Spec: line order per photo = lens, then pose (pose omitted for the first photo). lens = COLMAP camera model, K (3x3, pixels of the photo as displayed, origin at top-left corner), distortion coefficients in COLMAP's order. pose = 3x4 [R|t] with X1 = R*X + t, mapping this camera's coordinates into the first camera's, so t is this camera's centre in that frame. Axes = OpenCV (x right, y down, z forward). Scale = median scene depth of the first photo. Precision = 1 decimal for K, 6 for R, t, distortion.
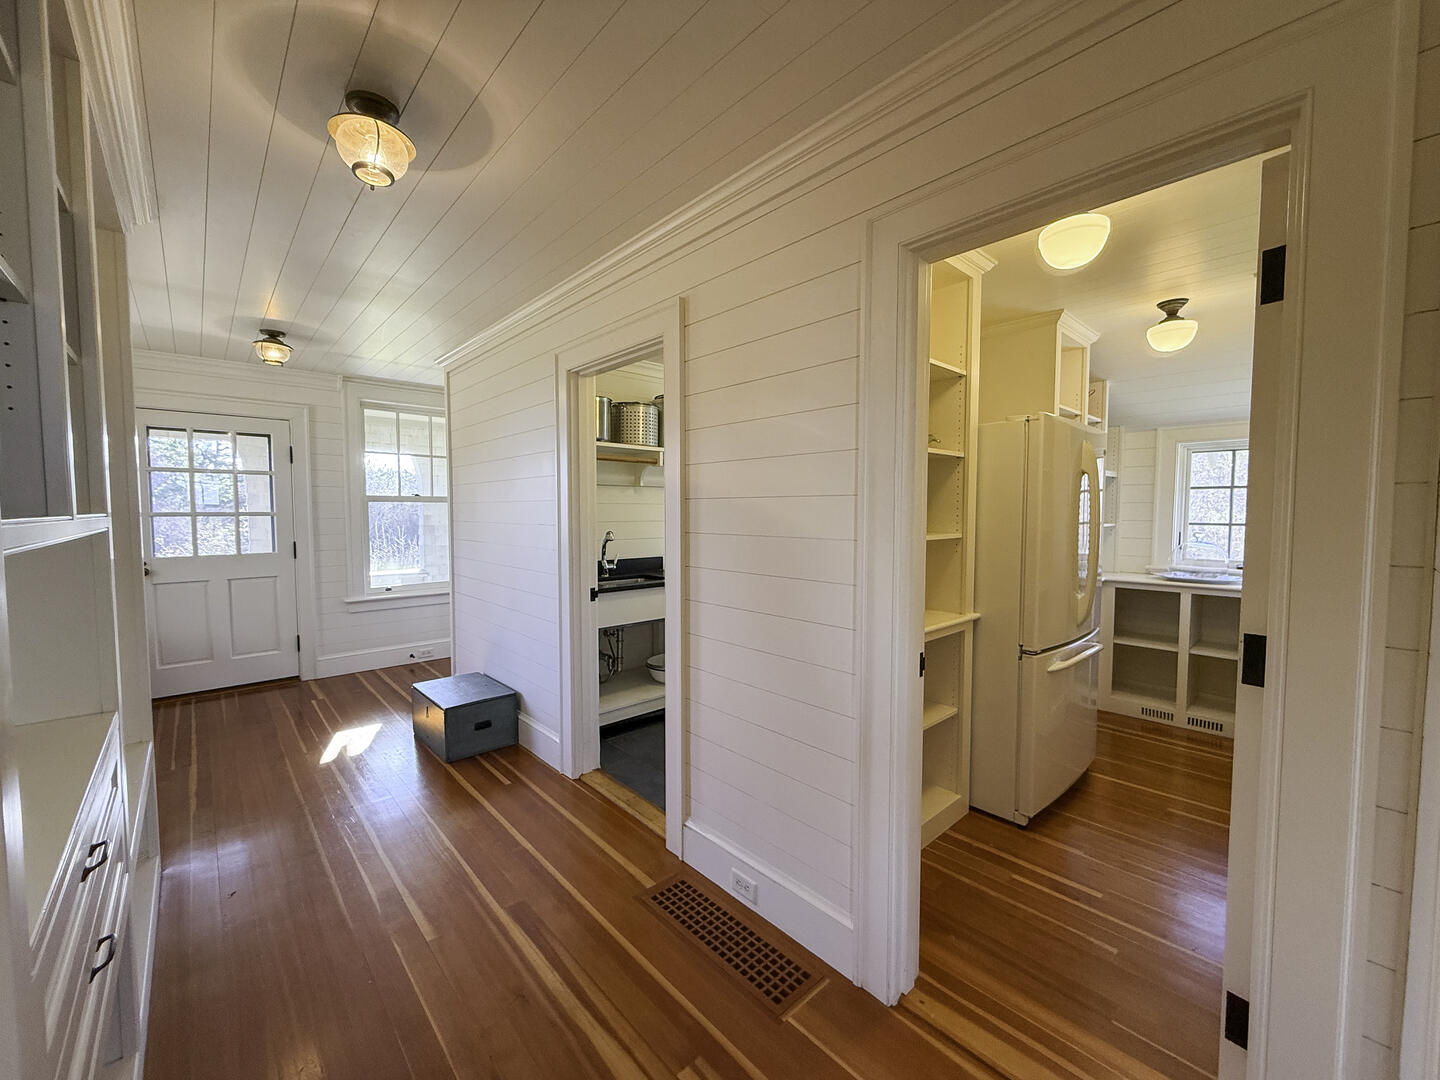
lens RADIAL K [[580.3, 0, 717.8], [0, 580.3, 539.6], [0, 0, 1]] dist [-0.007420, 0.000111]
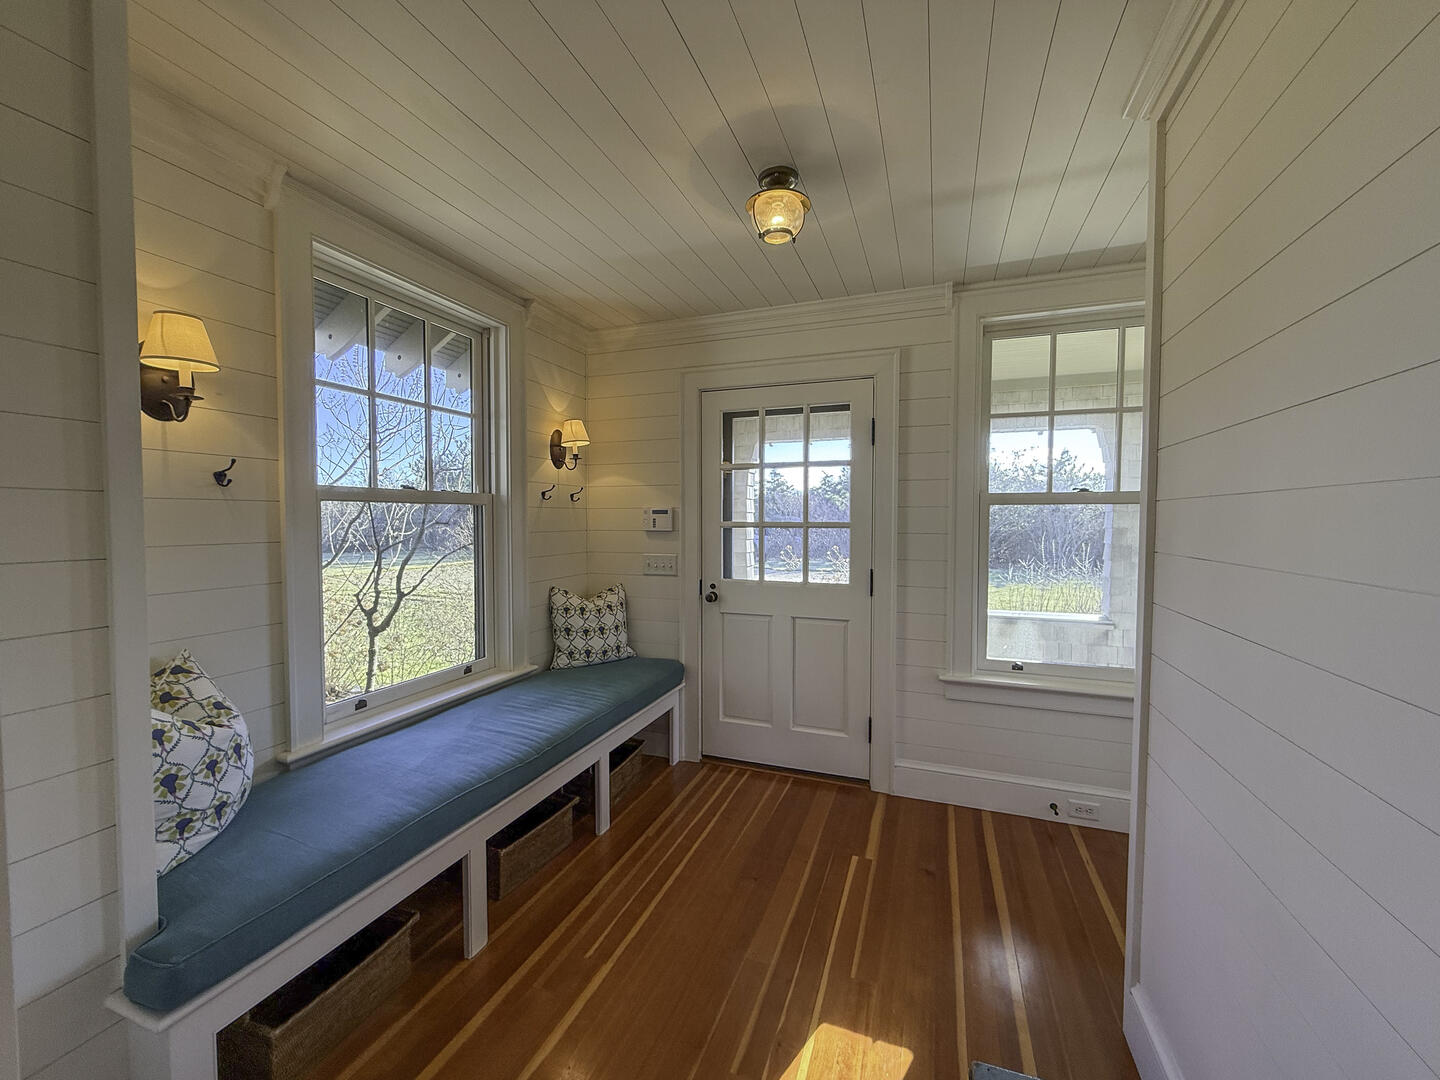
lens RADIAL K [[580.3, 0, 714.6], [0, 580.3, 544.1], [0, 0, 1]] dist [-0.007420, 0.000111]
pose [[0.457517, 0.033564, -0.888567, -0.244349], [-0.046601, 0.998819, 0.013734, -0.024036], [0.887979, 0.035125, 0.458541, 0.544932]]
